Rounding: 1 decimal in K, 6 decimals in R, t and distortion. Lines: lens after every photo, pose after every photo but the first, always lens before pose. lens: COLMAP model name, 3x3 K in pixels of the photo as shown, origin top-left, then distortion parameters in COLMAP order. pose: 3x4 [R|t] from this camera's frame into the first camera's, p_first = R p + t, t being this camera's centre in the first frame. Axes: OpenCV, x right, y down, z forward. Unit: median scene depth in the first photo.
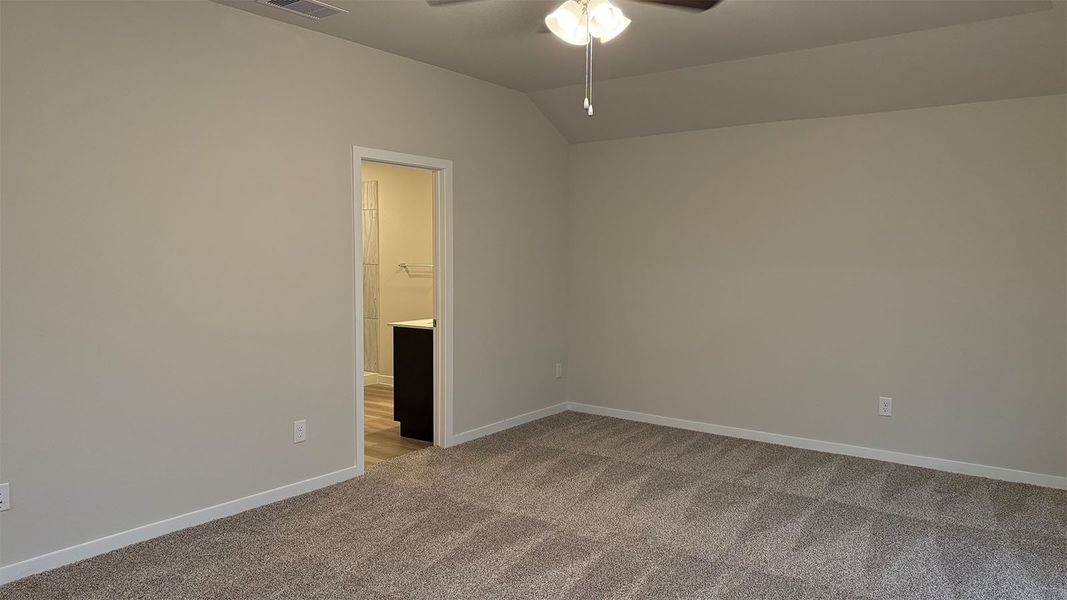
lens RADIAL K [[751.9, 0, 533.5], [0, 751.9, 300.0], [0, 0, 1]] dist [0.155910, -0.215086]
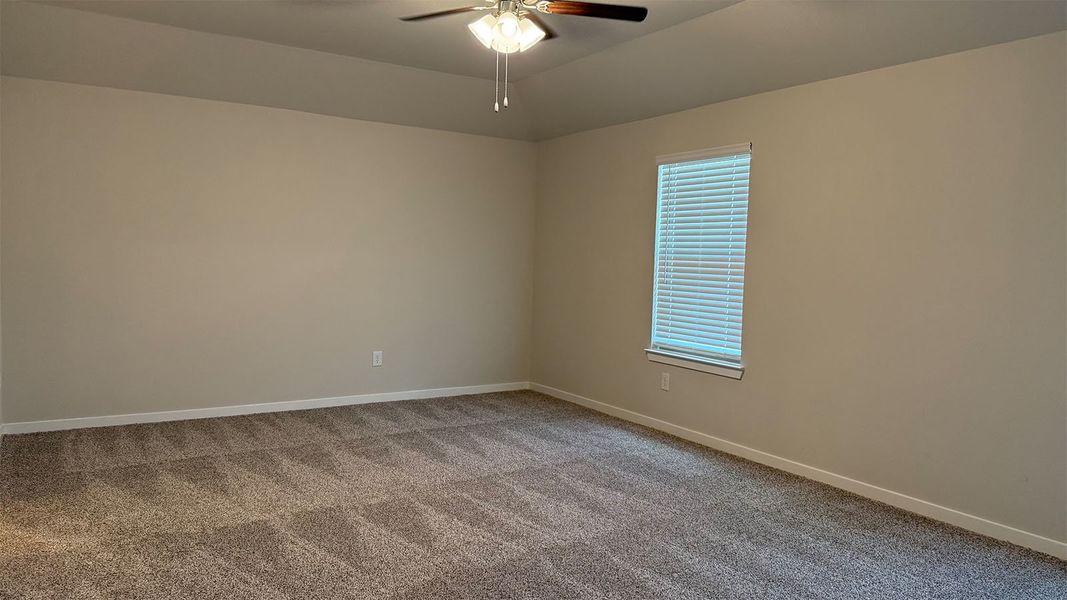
lens RADIAL K [[751.9, 0, 533.5], [0, 751.9, 300.0], [0, 0, 1]] dist [0.155910, -0.215086]
pose [[0.367373, -0.052956, 0.928565, -0.692157], [0.030395, 0.998528, 0.044921, -0.007150], [-0.929577, 0.011721, 0.368442, 0.348092]]
